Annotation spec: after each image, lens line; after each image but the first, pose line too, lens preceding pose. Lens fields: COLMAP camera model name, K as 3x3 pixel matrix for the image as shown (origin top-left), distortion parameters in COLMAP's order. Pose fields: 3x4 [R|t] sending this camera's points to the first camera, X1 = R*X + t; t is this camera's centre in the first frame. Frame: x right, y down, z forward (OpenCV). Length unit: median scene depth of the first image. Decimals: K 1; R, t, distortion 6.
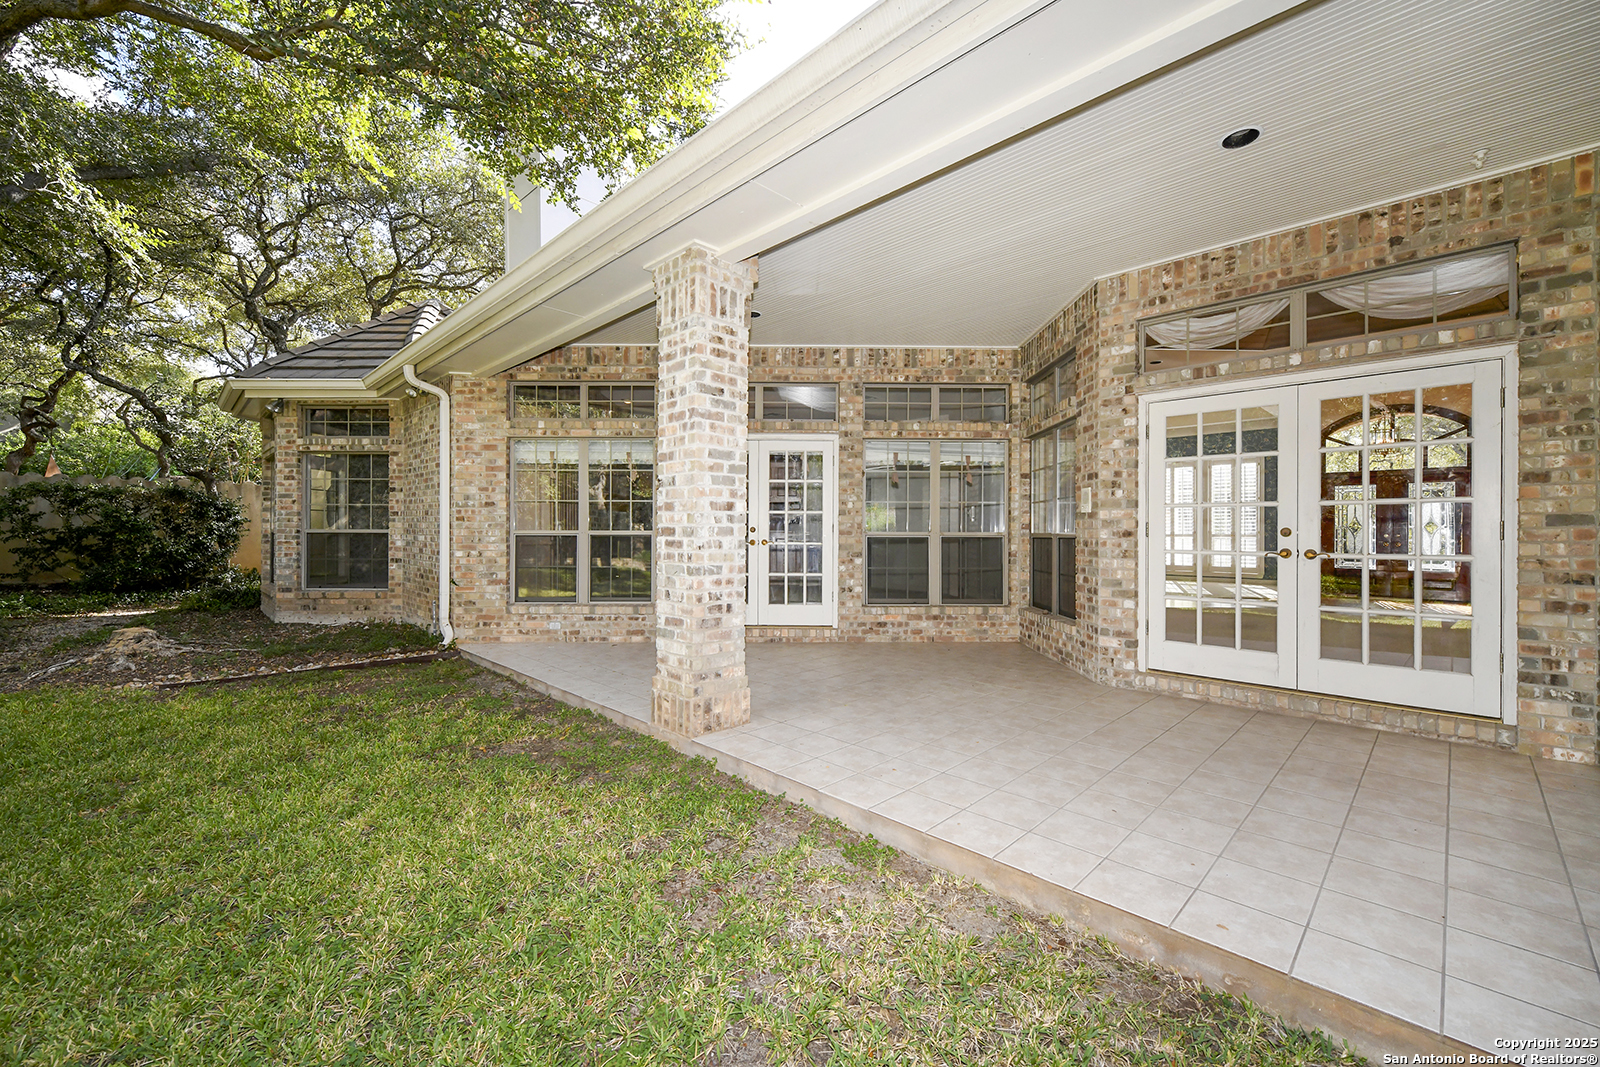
lens RADIAL K [[643.9, 0, 810.2], [0, 643.9, 528.6], [0, 0, 1]] dist [0.001819, -0.000115]
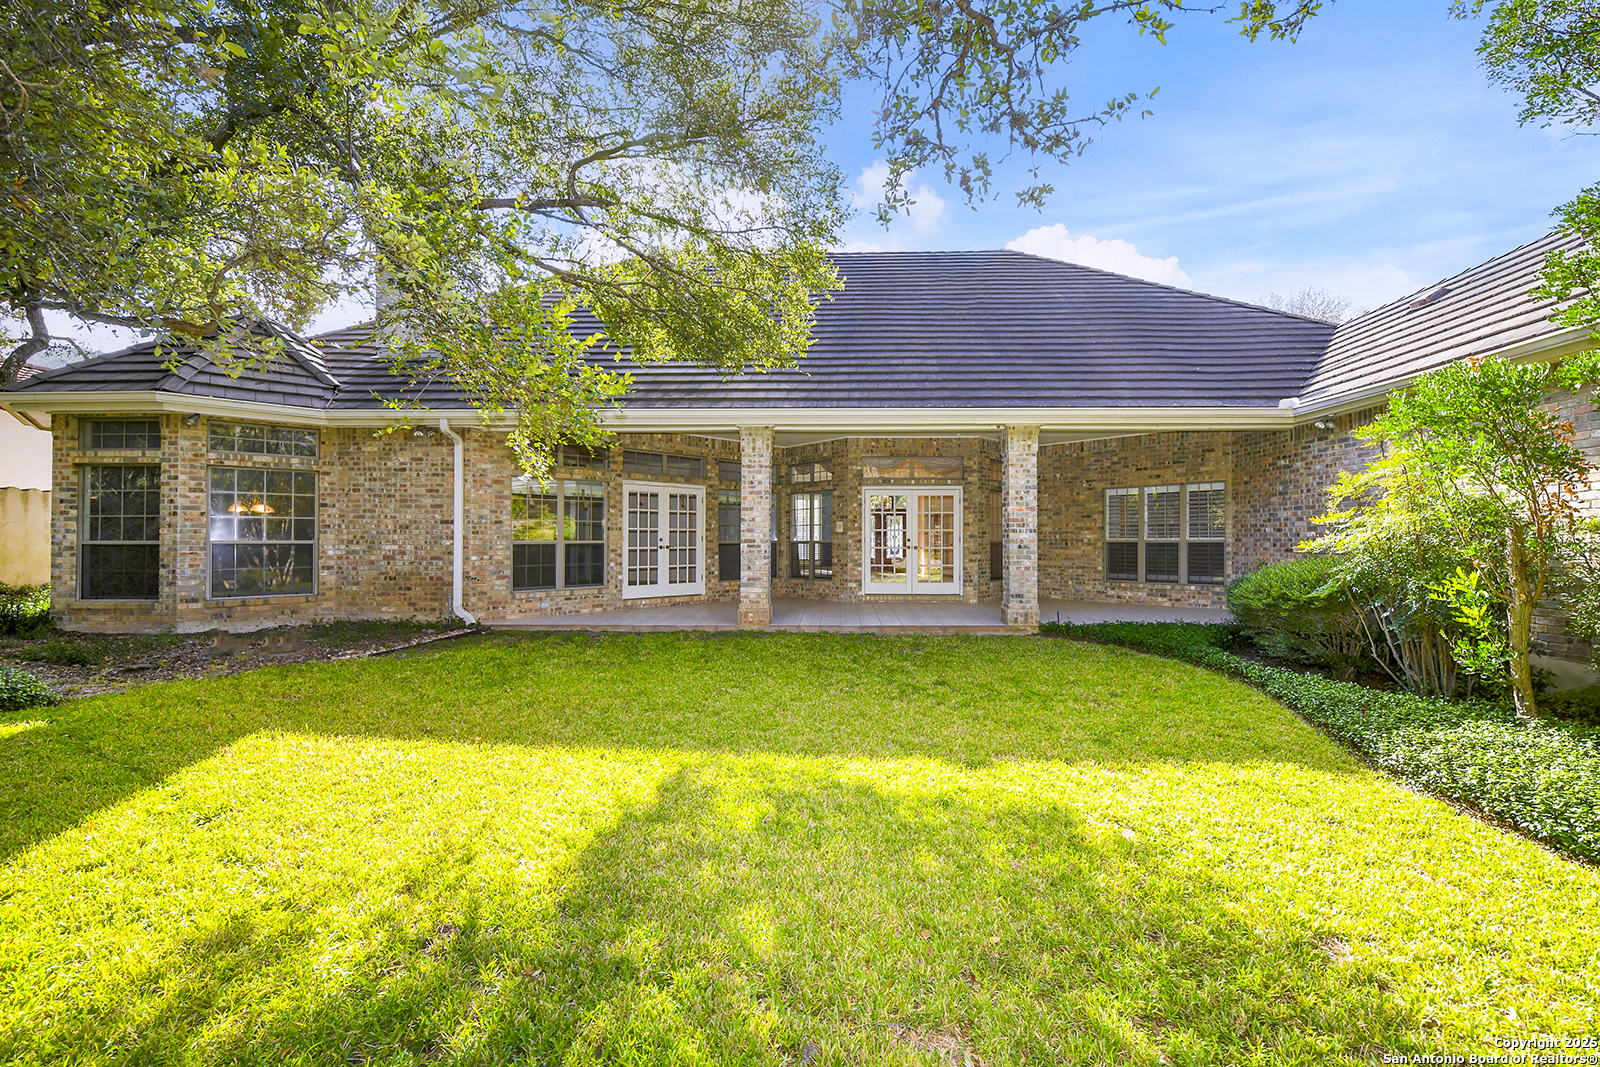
lens RADIAL K [[643.9, 0, 817.7], [0, 643.9, 529.1], [0, 0, 1]] dist [0.001819, -0.000115]
pose [[0.721825, 0.007876, 0.692031, -0.967398], [-0.000170, 0.999937, -0.011204, -0.007271], [-0.692075, 0.007970, 0.721781, -0.500228]]
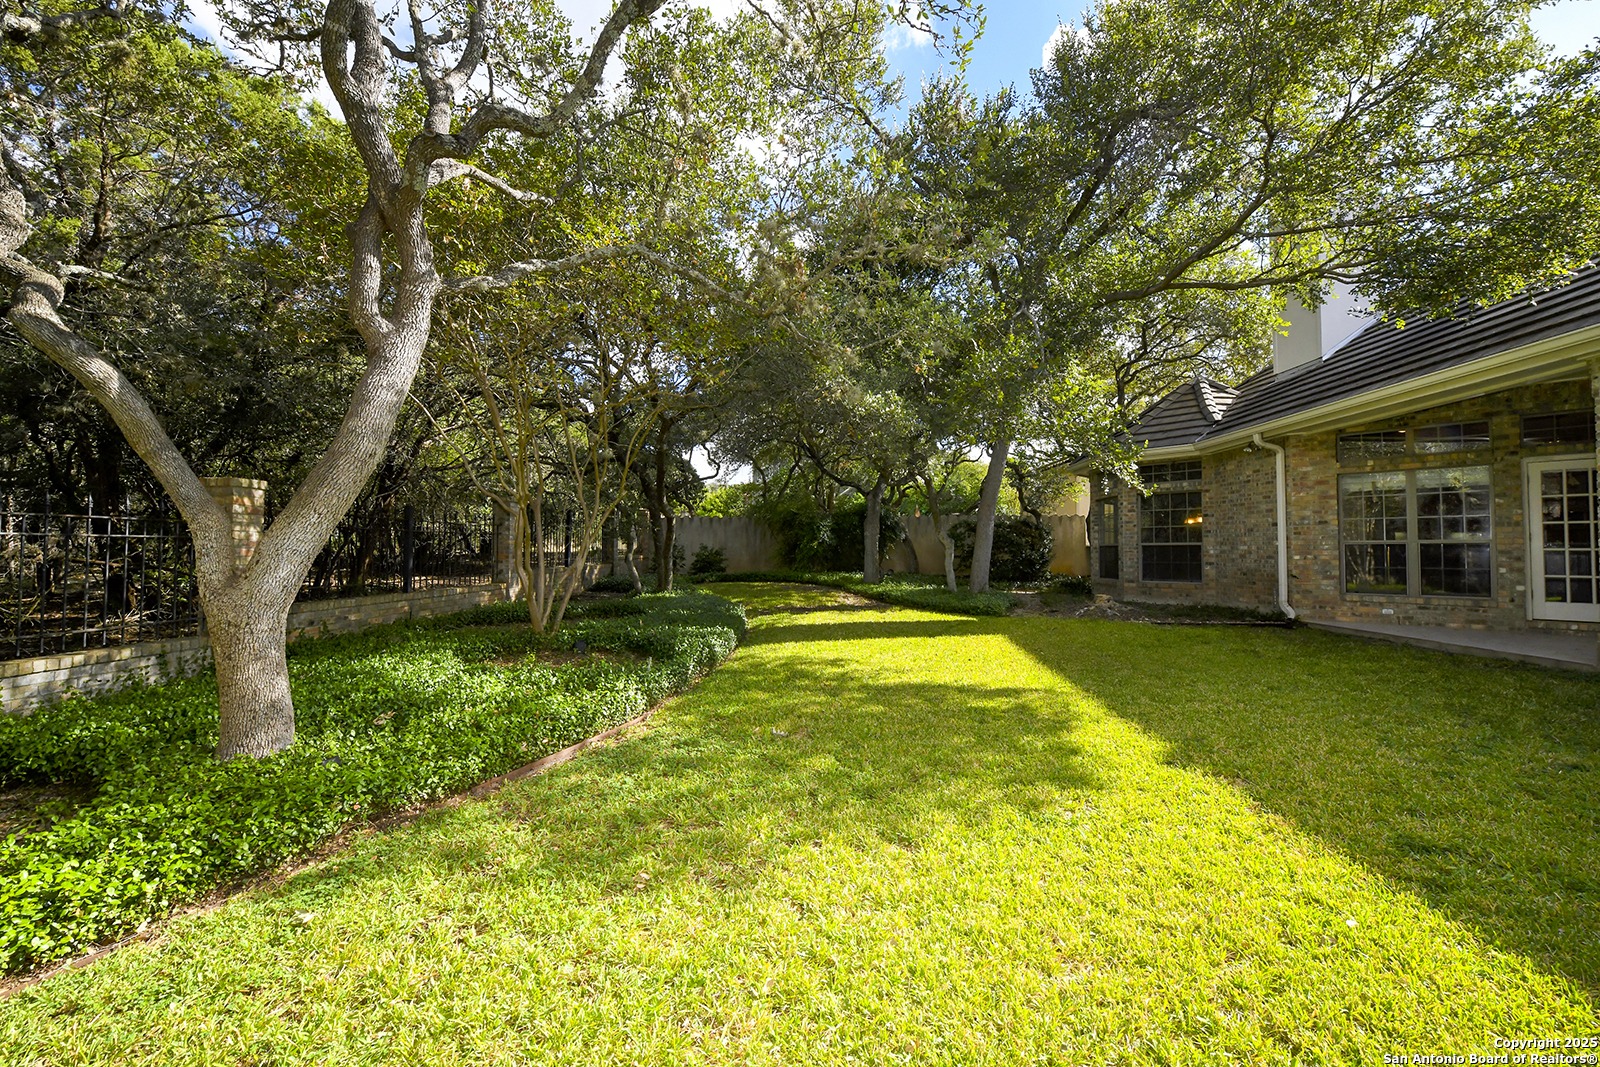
lens RADIAL K [[643.9, 0, 798.1], [0, 643.9, 533.9], [0, 0, 1]] dist [0.001819, -0.000115]
pose [[0.669761, -0.021798, -0.742257, -0.218166], [0.006007, 0.999695, -0.023939, 0.014232], [0.742553, 0.011574, 0.669688, -0.807787]]
